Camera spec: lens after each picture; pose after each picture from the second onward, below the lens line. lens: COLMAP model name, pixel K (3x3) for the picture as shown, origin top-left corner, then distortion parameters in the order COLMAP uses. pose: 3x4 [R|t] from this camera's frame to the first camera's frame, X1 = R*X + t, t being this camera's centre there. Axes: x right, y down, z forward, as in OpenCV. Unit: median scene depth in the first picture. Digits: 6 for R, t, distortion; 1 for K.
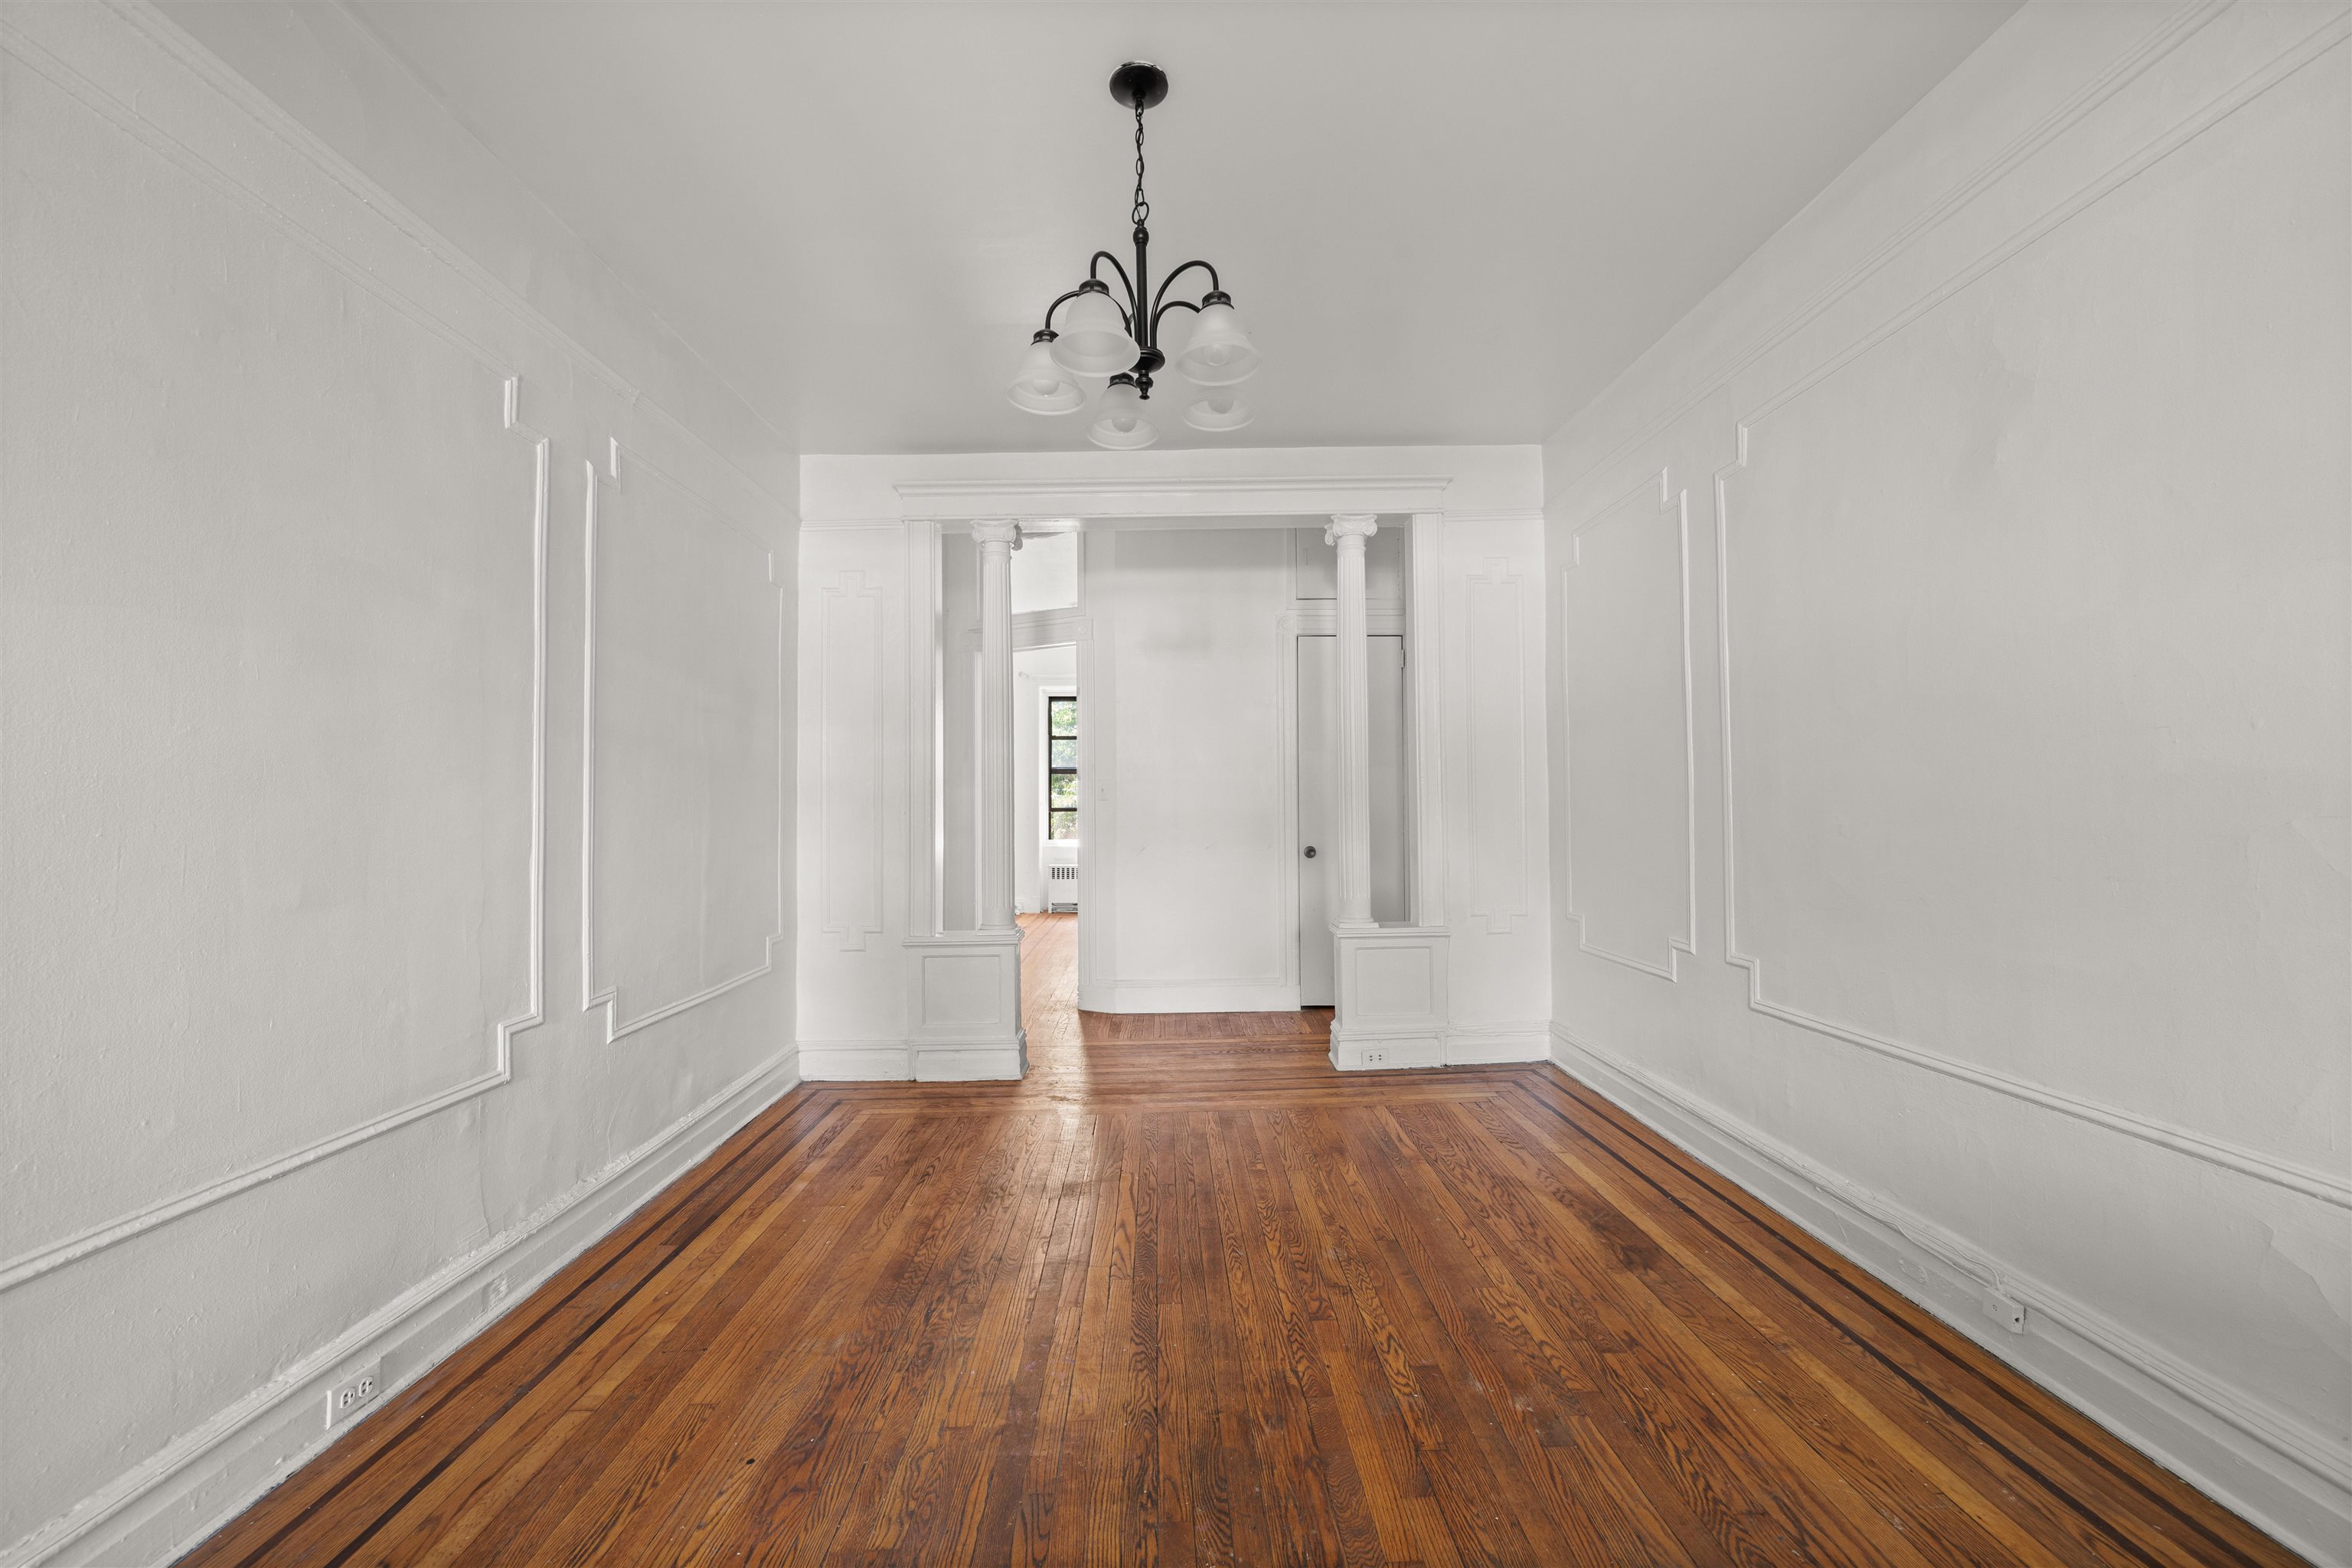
lens RADIAL K [[926.9, 0, 1171.0], [0, 926.9, 782.8], [0, 0, 1]] dist [0.000732, -0.000589]
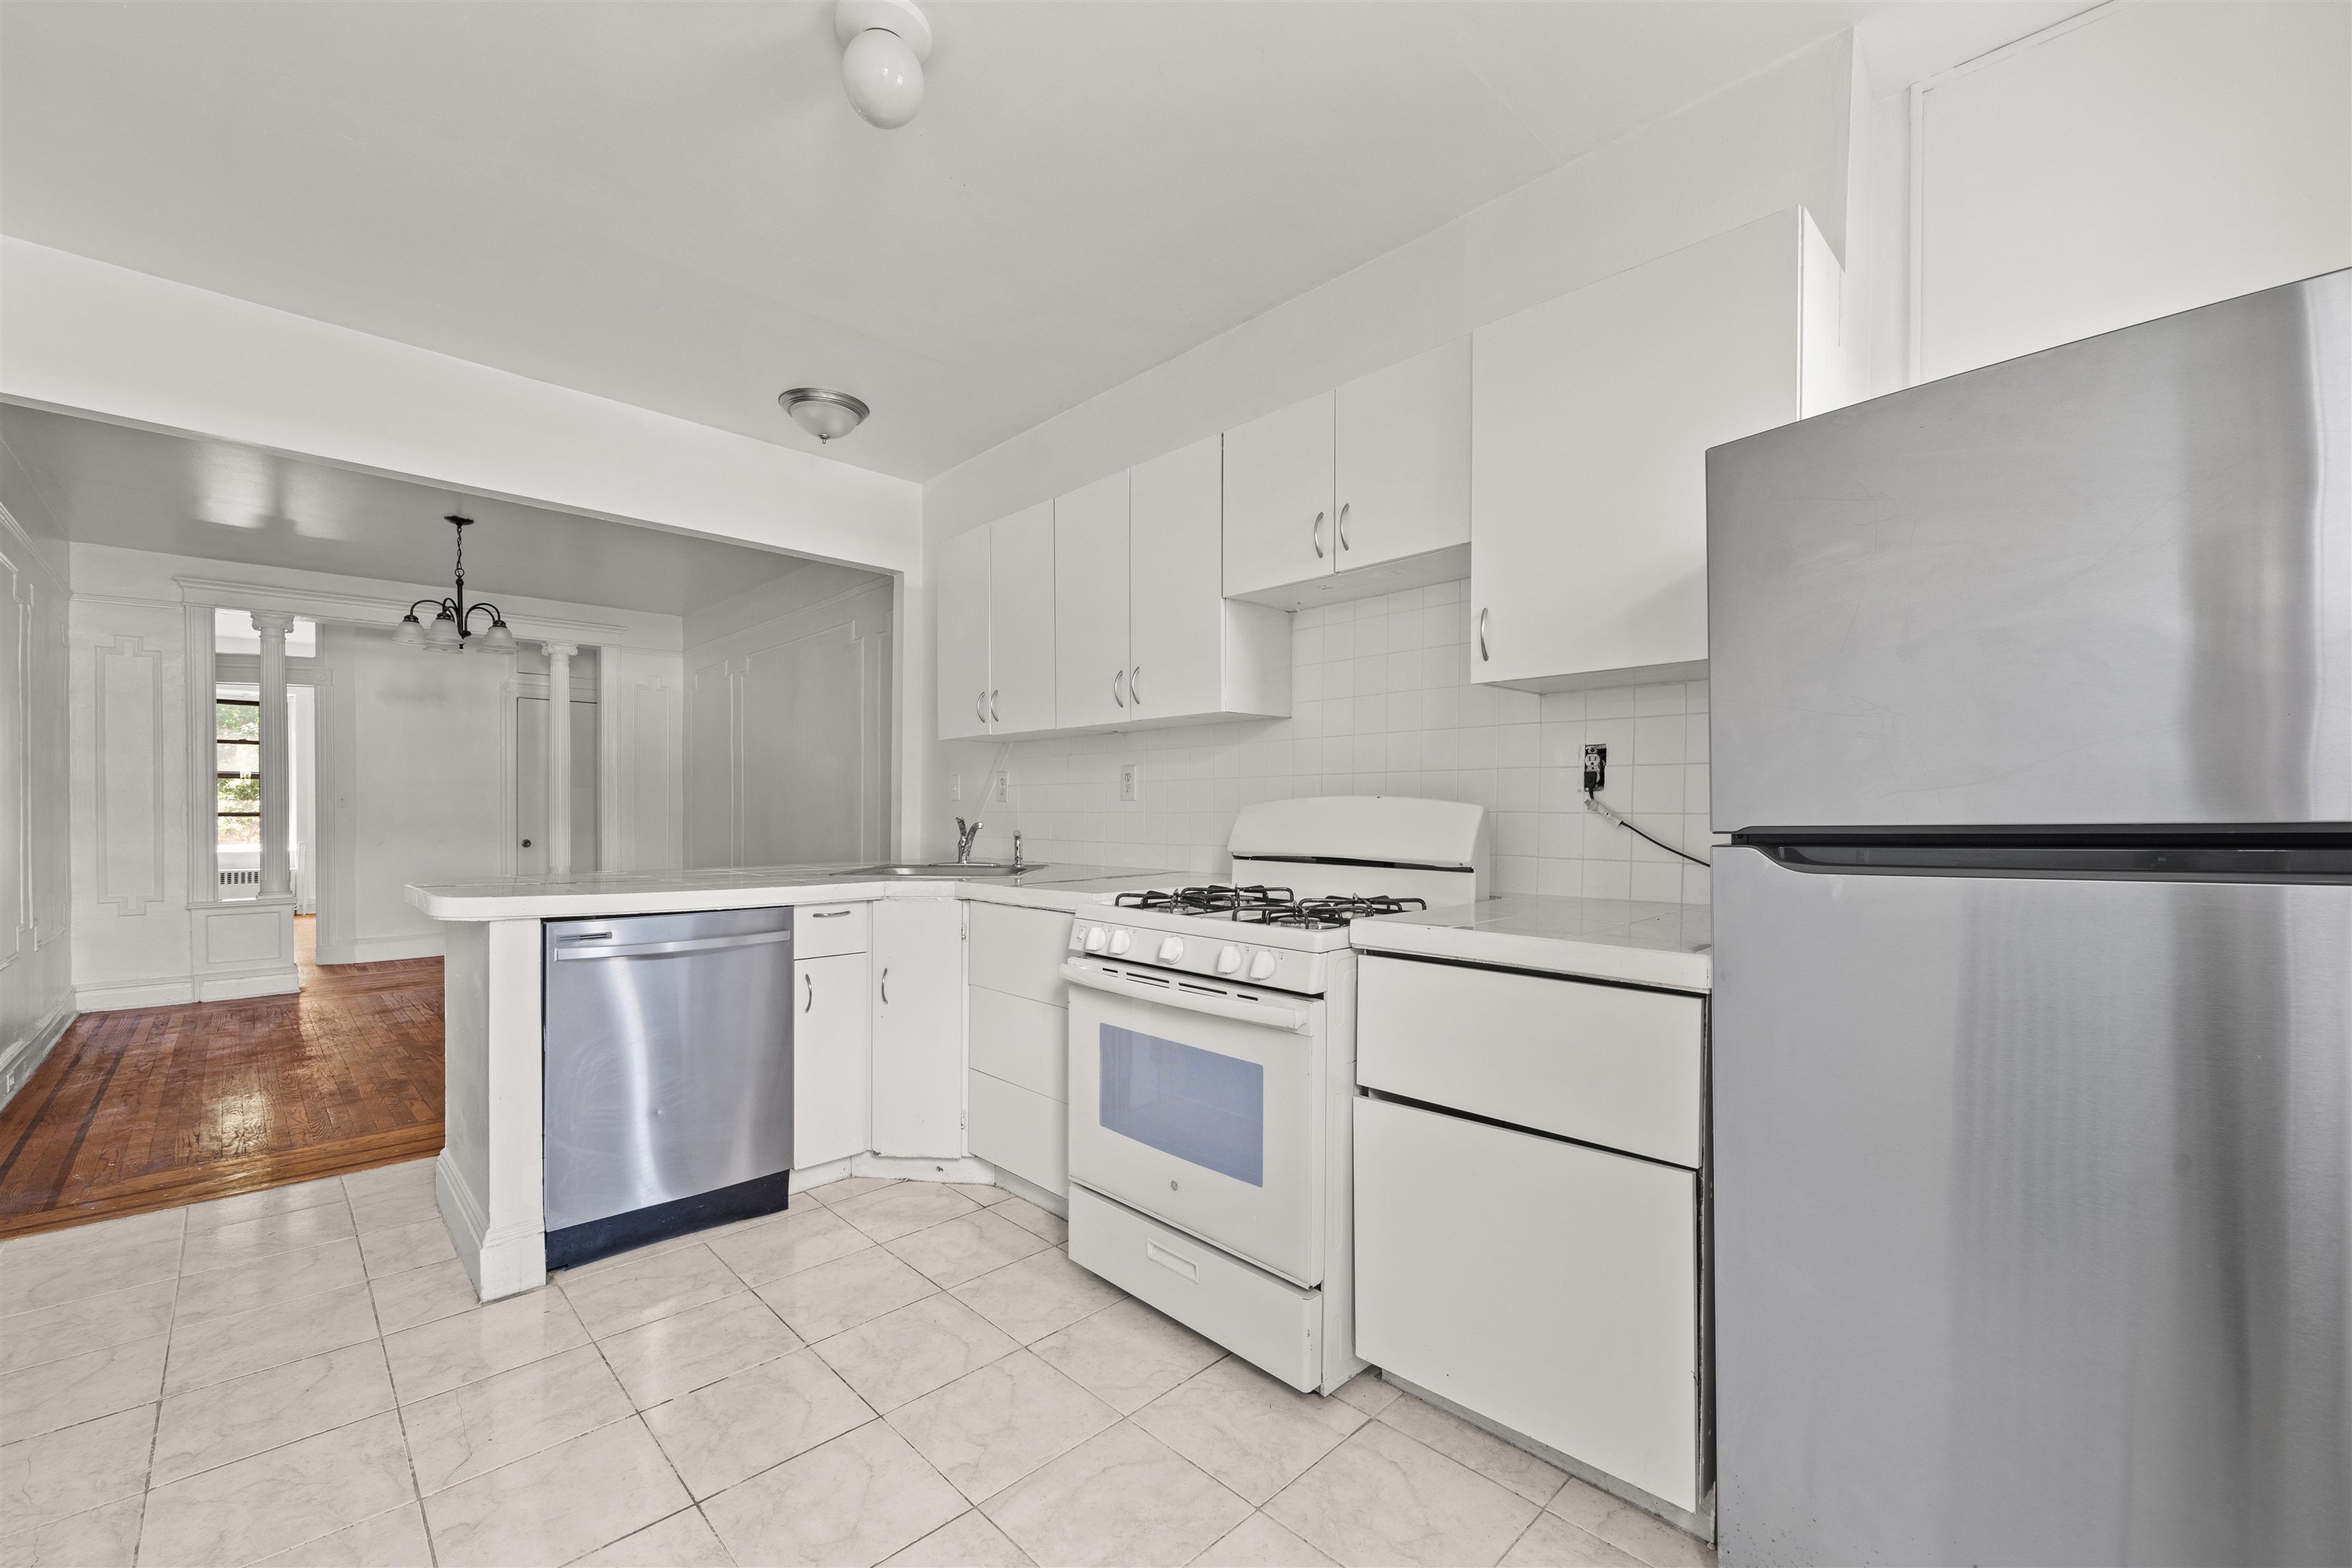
lens RADIAL K [[950.2, 0, 1174.9], [0, 950.2, 823.2], [0, 0, 1]] dist [-0.001738, -0.000371]
pose [[0.722228, 0.001888, 0.691652, -0.329069], [-0.025288, 0.999400, 0.023678, -0.043680], [-0.691192, -0.034591, 0.721842, -1.771369]]
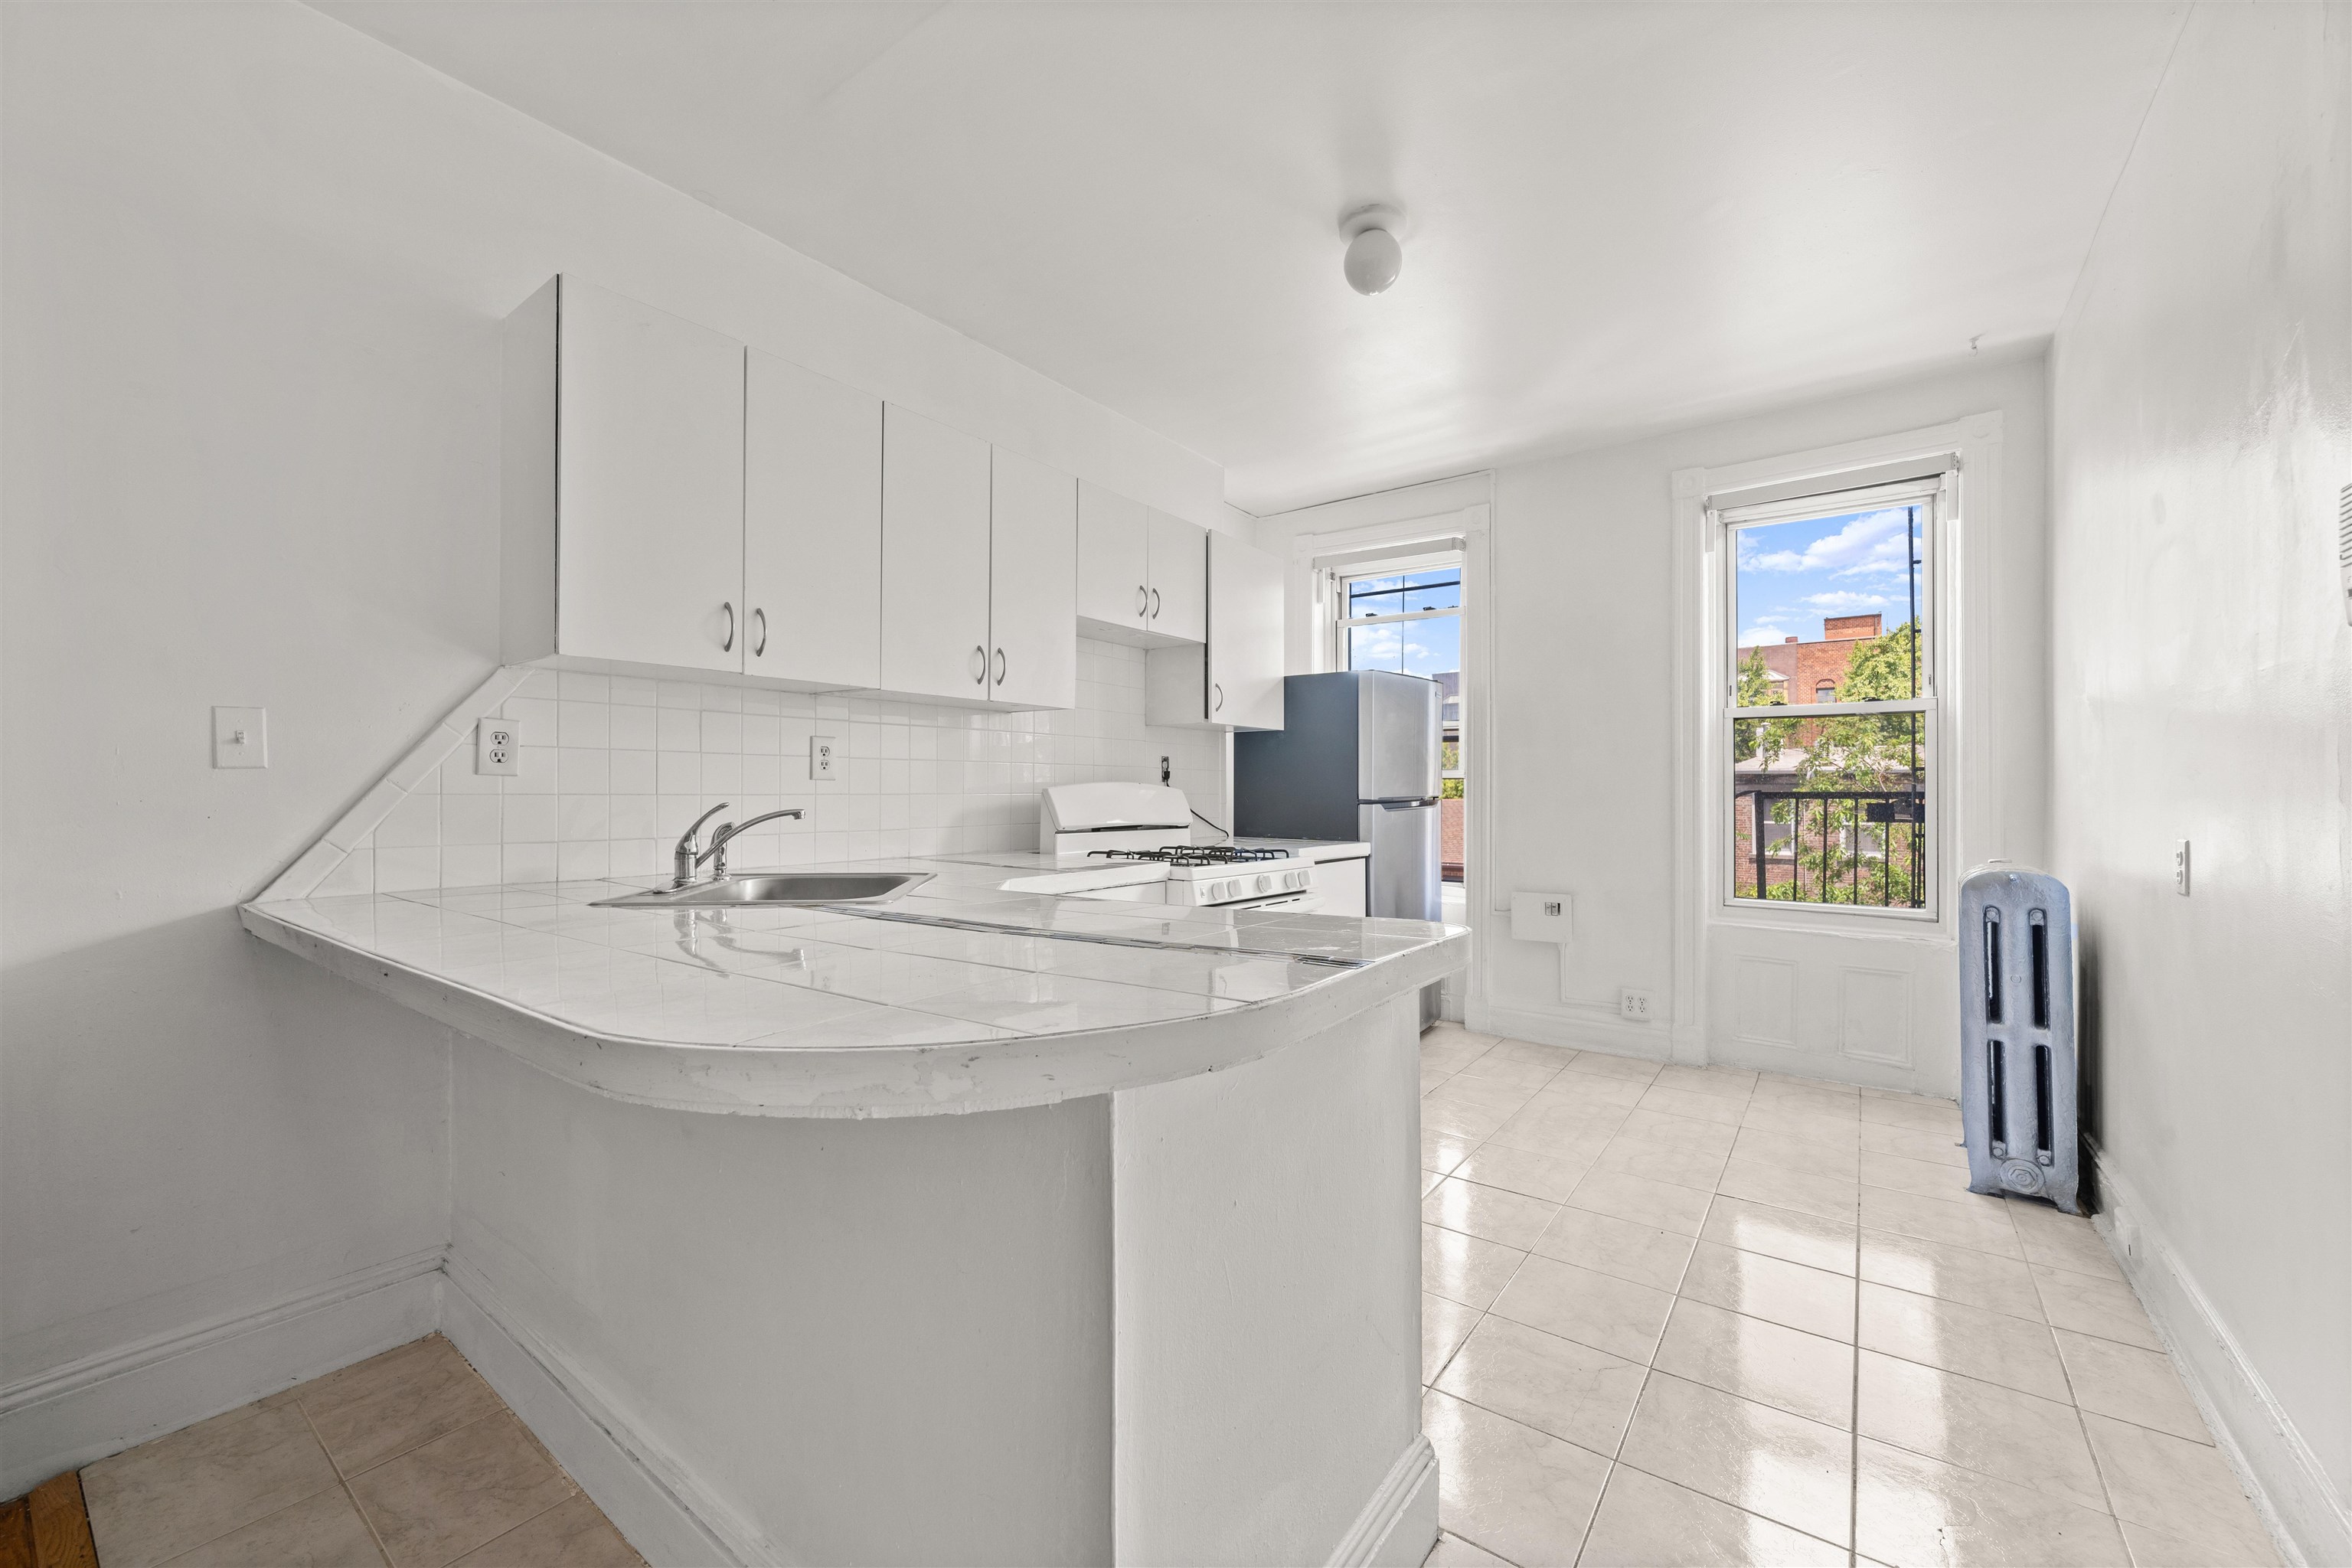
lens RADIAL K [[926.9, 0, 1171.0], [0, 926.9, 782.8], [0, 0, 1]] dist [0.000732, -0.000589]
pose [[-0.797701, 0.016736, 0.602820, -0.406471], [-0.006946, 0.999294, -0.036934, -0.000830], [-0.603013, -0.033650, -0.797022, -0.076170]]
